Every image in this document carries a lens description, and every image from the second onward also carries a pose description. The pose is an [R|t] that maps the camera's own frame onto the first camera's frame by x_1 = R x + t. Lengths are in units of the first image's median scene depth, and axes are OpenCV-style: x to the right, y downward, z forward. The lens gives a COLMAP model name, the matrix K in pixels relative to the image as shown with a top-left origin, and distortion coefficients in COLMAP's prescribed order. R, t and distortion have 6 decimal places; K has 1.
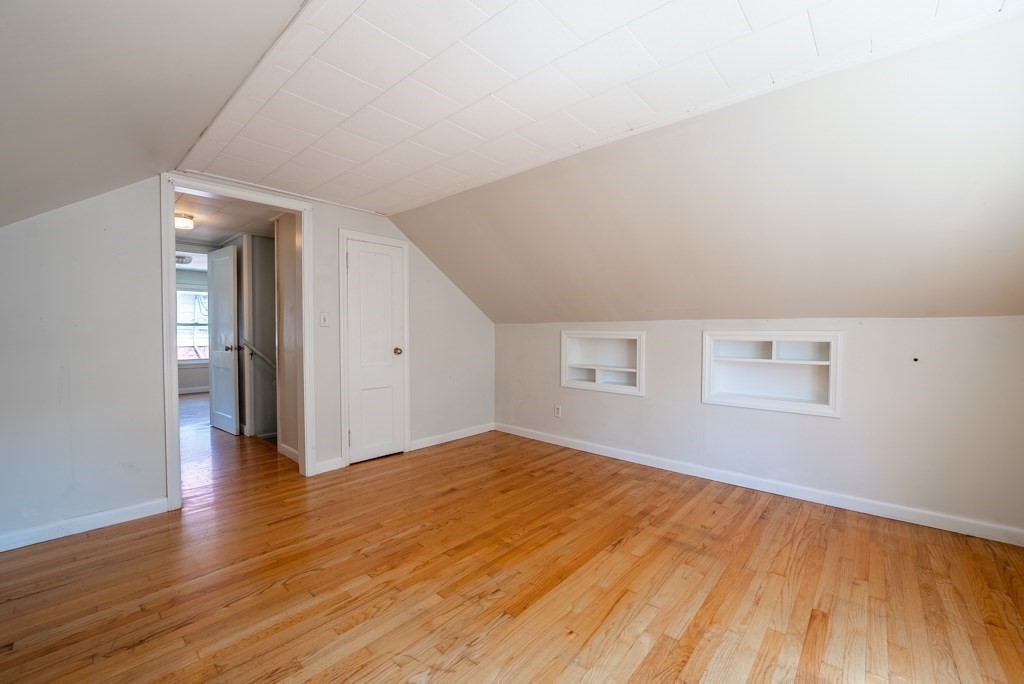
lens RADIAL K [[416.8, 0, 512.8], [0, 416.8, 343.3], [0, 0, 1]] dist [-0.025116, 0.001037]
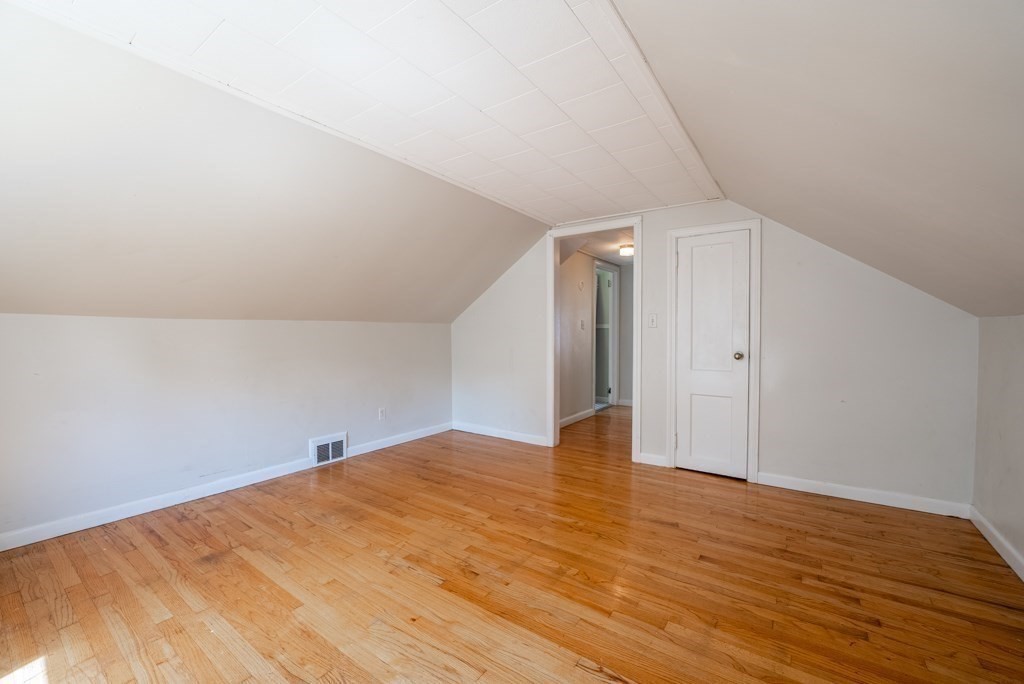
lens RADIAL K [[416.8, 0, 512.8], [0, 416.8, 343.3], [0, 0, 1]] dist [-0.025116, 0.001037]
pose [[0.112638, 0.024705, -0.993329, 0.572819], [-0.027464, 0.999386, 0.021741, -0.013466], [0.993257, 0.024832, 0.113247, 0.535998]]
